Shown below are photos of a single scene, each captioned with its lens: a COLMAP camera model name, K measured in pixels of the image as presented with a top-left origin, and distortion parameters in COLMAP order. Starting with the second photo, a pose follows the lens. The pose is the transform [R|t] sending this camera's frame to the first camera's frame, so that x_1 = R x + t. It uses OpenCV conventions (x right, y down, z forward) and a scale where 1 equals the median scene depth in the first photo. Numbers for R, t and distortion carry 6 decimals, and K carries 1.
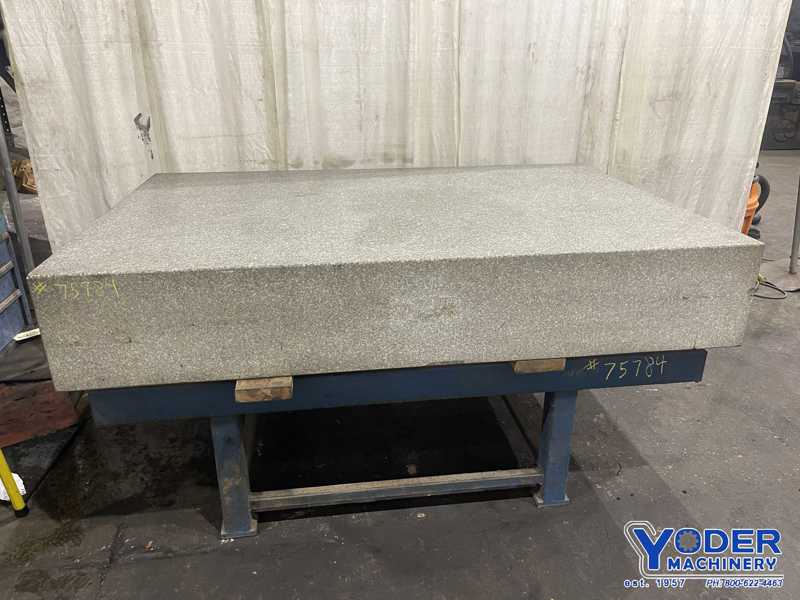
lens RADIAL K [[608.2, 0, 403.2], [0, 608.2, 299.4], [0, 0, 1]] dist [0.072130, -0.098023]
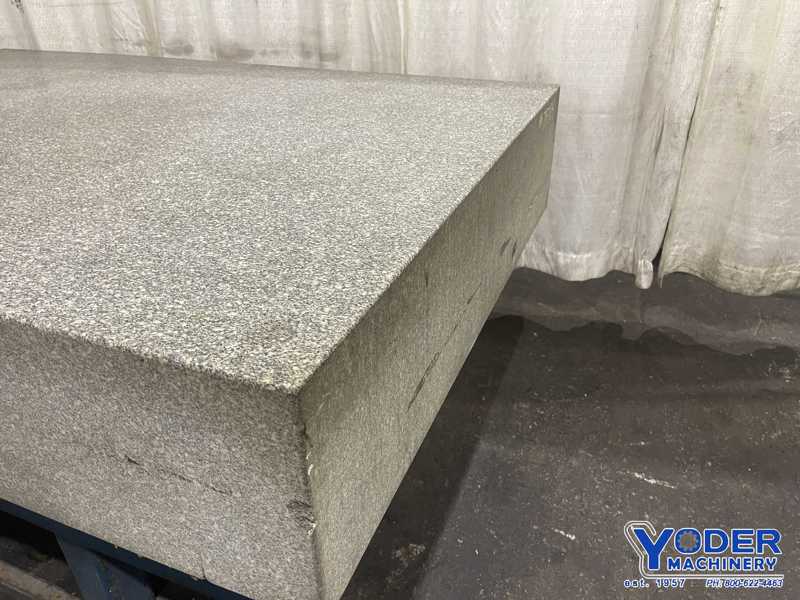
lens RADIAL K [[608.2, 0, 403.2], [0, 608.2, 299.4], [0, 0, 1]] dist [0.072130, -0.098023]
pose [[0.868891, 0.246459, -0.429286, 0.619922], [-0.178895, 0.964970, 0.191911, -0.173628], [0.461546, -0.089953, 0.882544, 0.638990]]
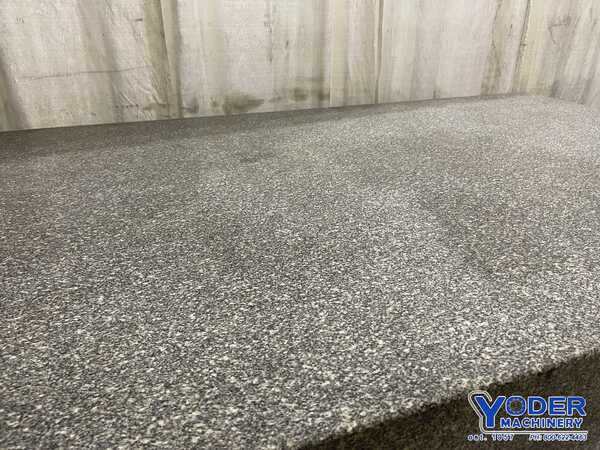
lens RADIAL K [[456.0, 0, 300.9], [0, 456.0, 224.3], [0, 0, 1]] dist [0.068617, -0.096059]
pose [[0.975576, -0.094053, 0.198508, -0.239130], [0.083248, 0.994591, 0.062110, -0.141632], [-0.203276, -0.044068, 0.978129, 0.568782]]
